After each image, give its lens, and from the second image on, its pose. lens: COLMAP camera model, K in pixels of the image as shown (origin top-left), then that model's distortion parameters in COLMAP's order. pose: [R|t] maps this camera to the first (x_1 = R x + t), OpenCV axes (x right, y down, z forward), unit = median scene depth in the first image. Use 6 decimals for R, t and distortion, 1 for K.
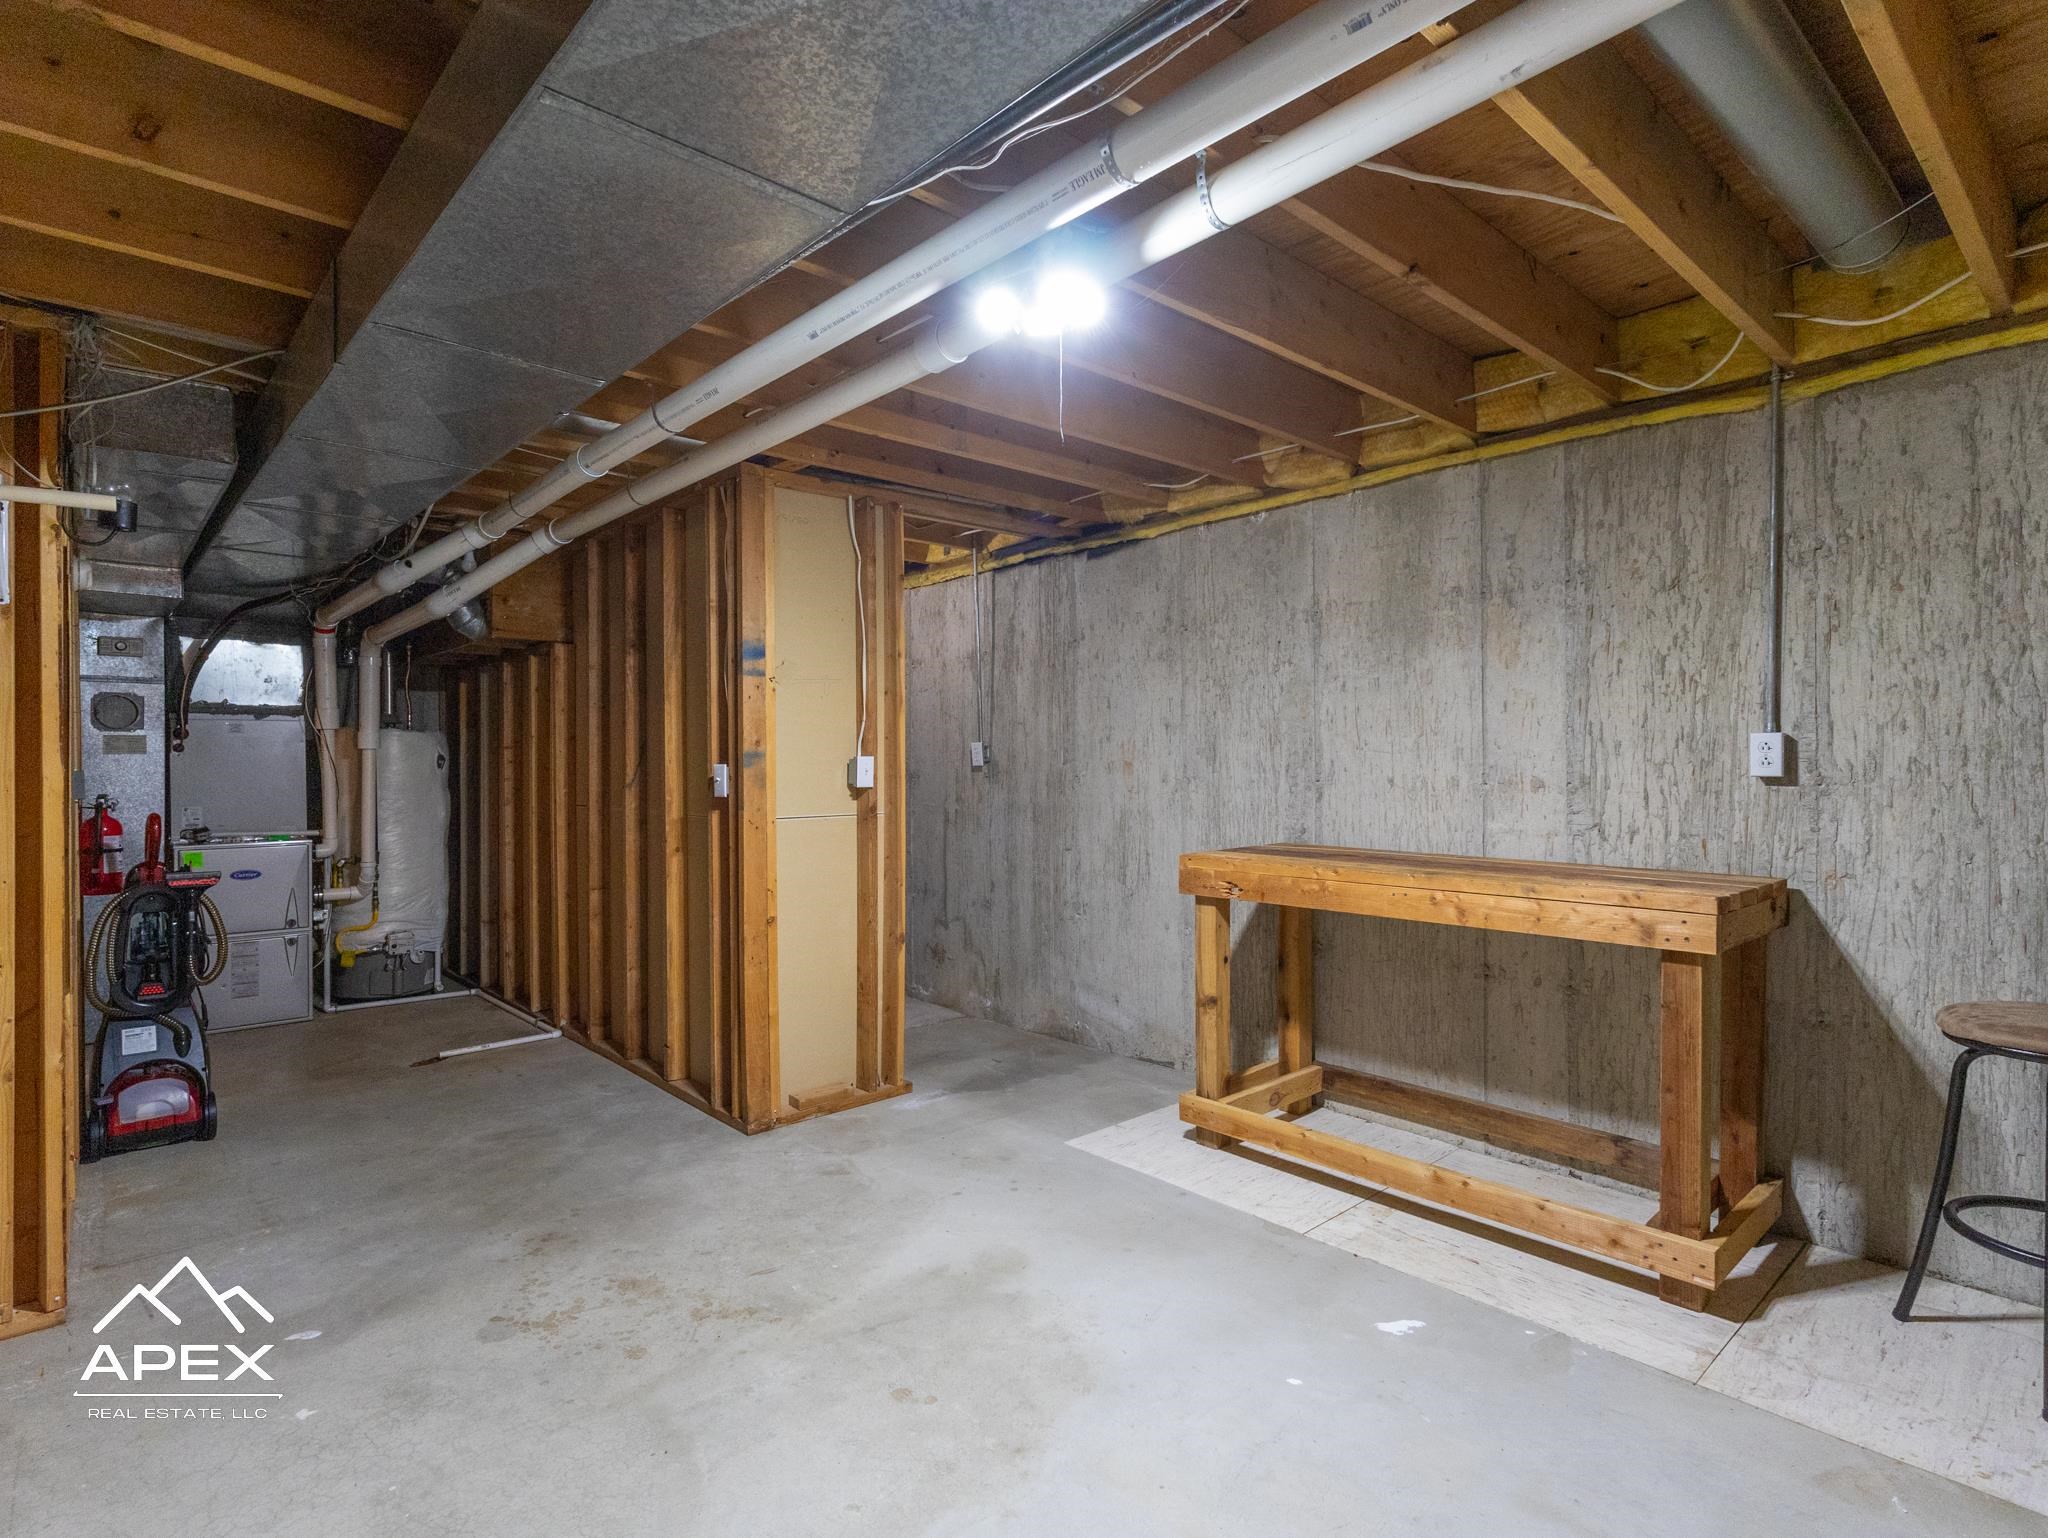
lens RADIAL K [[1067.4, 0, 1013.7], [0, 1067.4, 768.2], [0, 0, 1]] dist [0.006001, 0.001159]
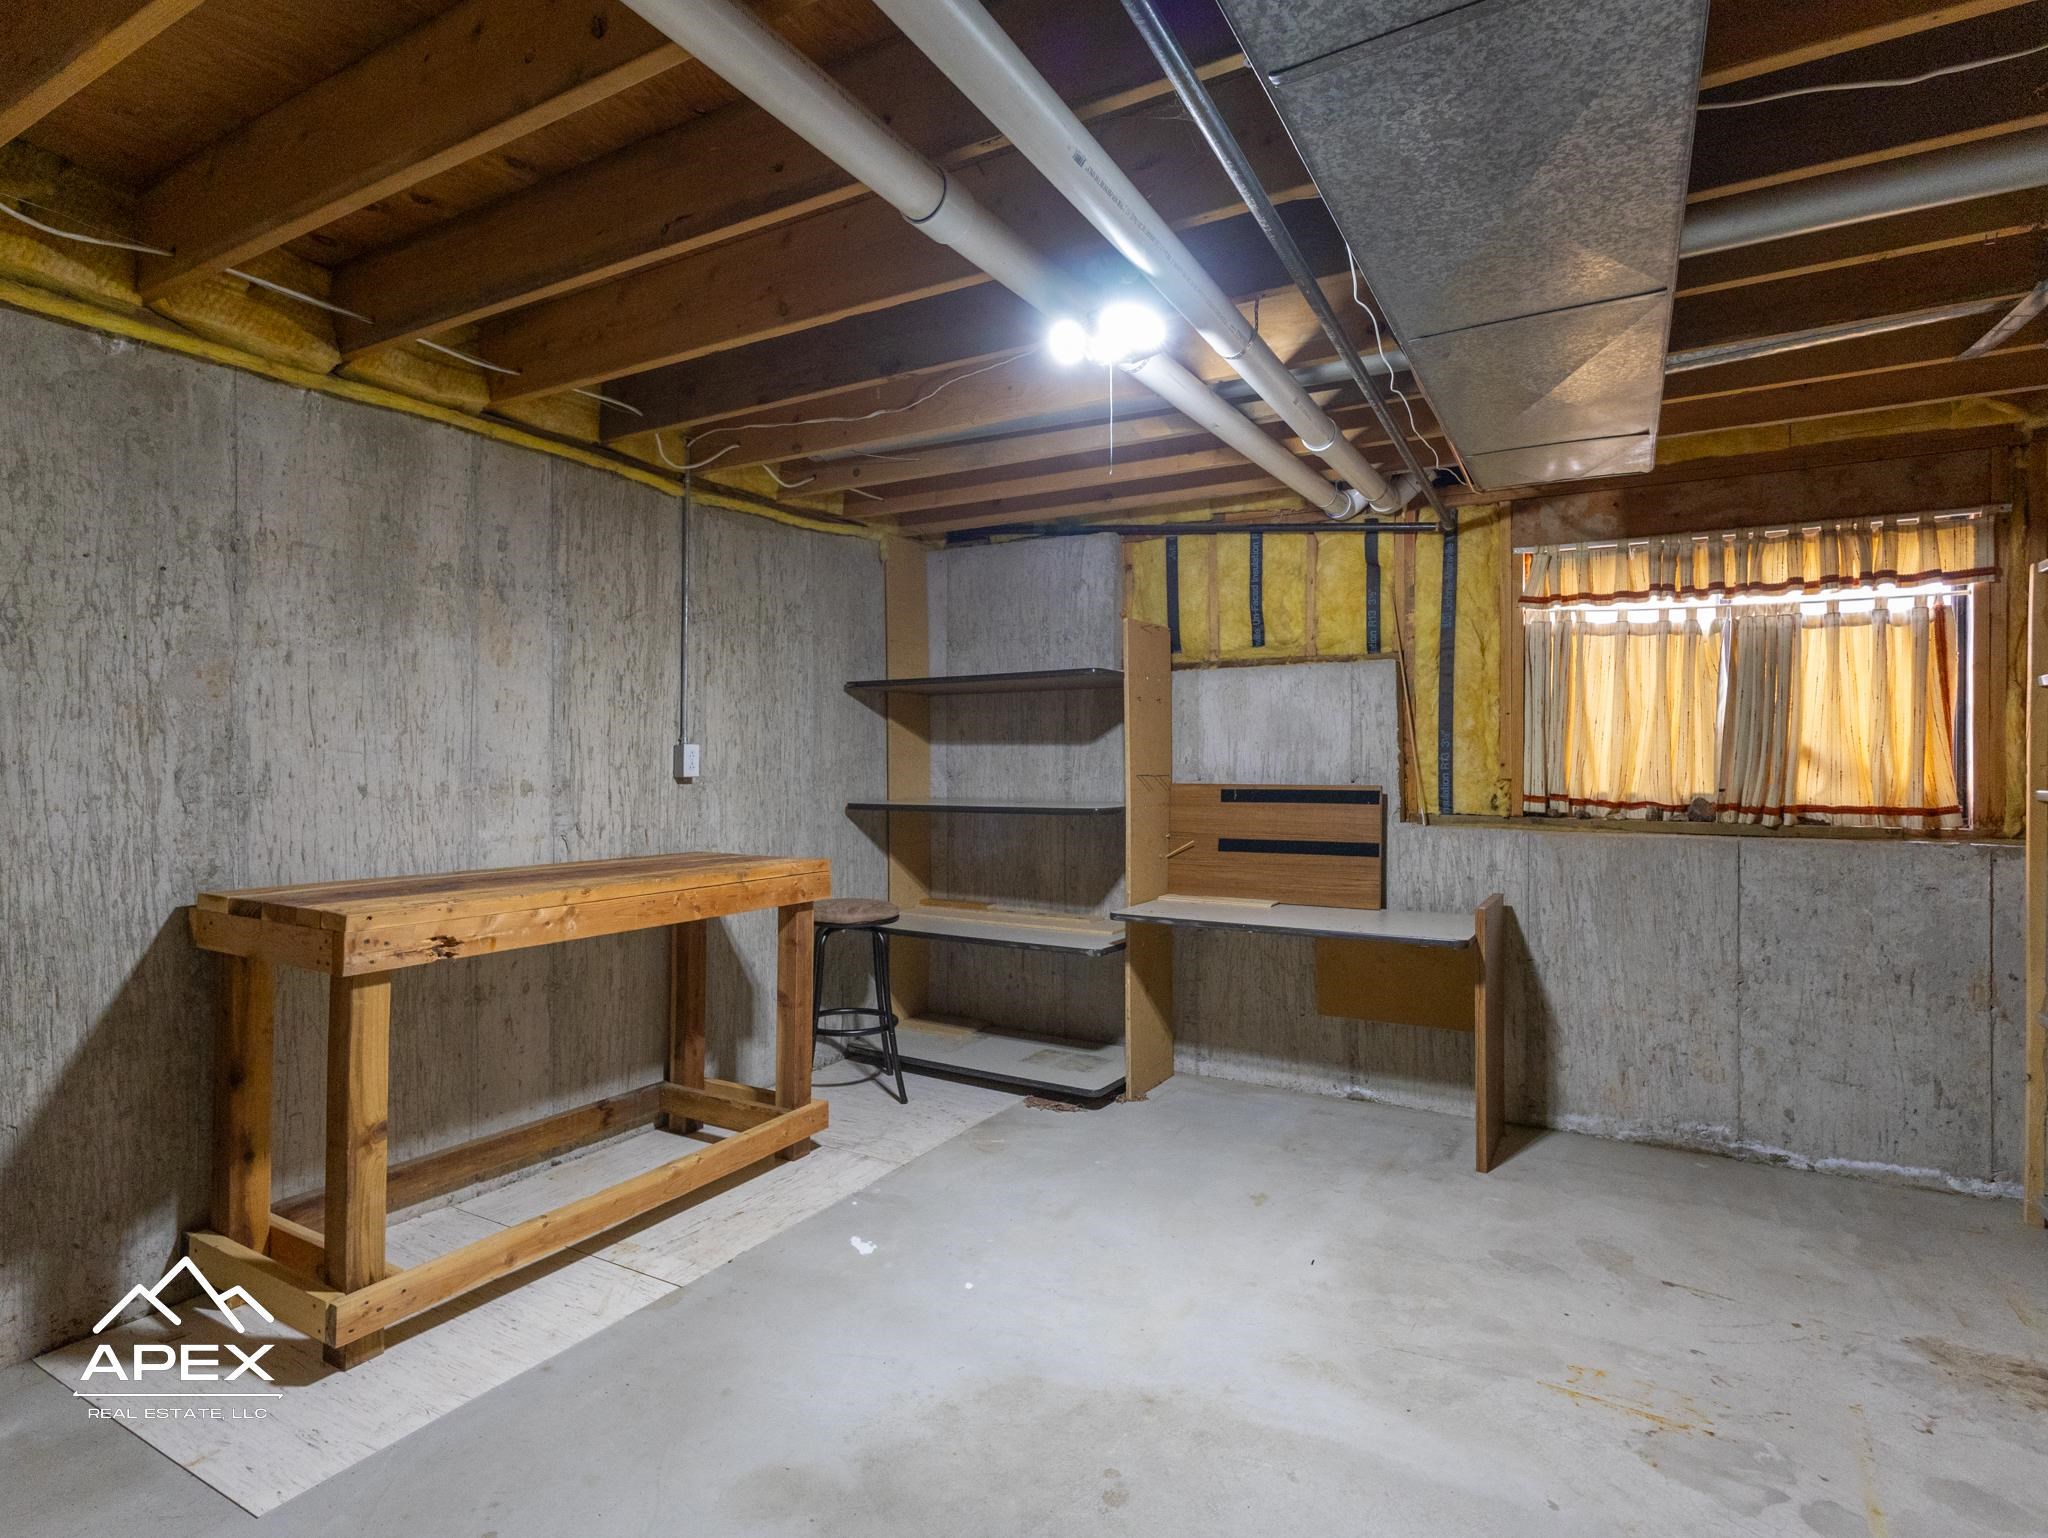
lens RADIAL K [[1067.4, 0, 1013.7], [0, 1067.4, 768.2], [0, 0, 1]] dist [0.006001, 0.001159]
pose [[-0.309748, 0.000478, 0.950819, -0.588806], [0.004198, 0.999991, 0.000865, -0.002342], [-0.950809, 0.004259, -0.309747, 0.878104]]
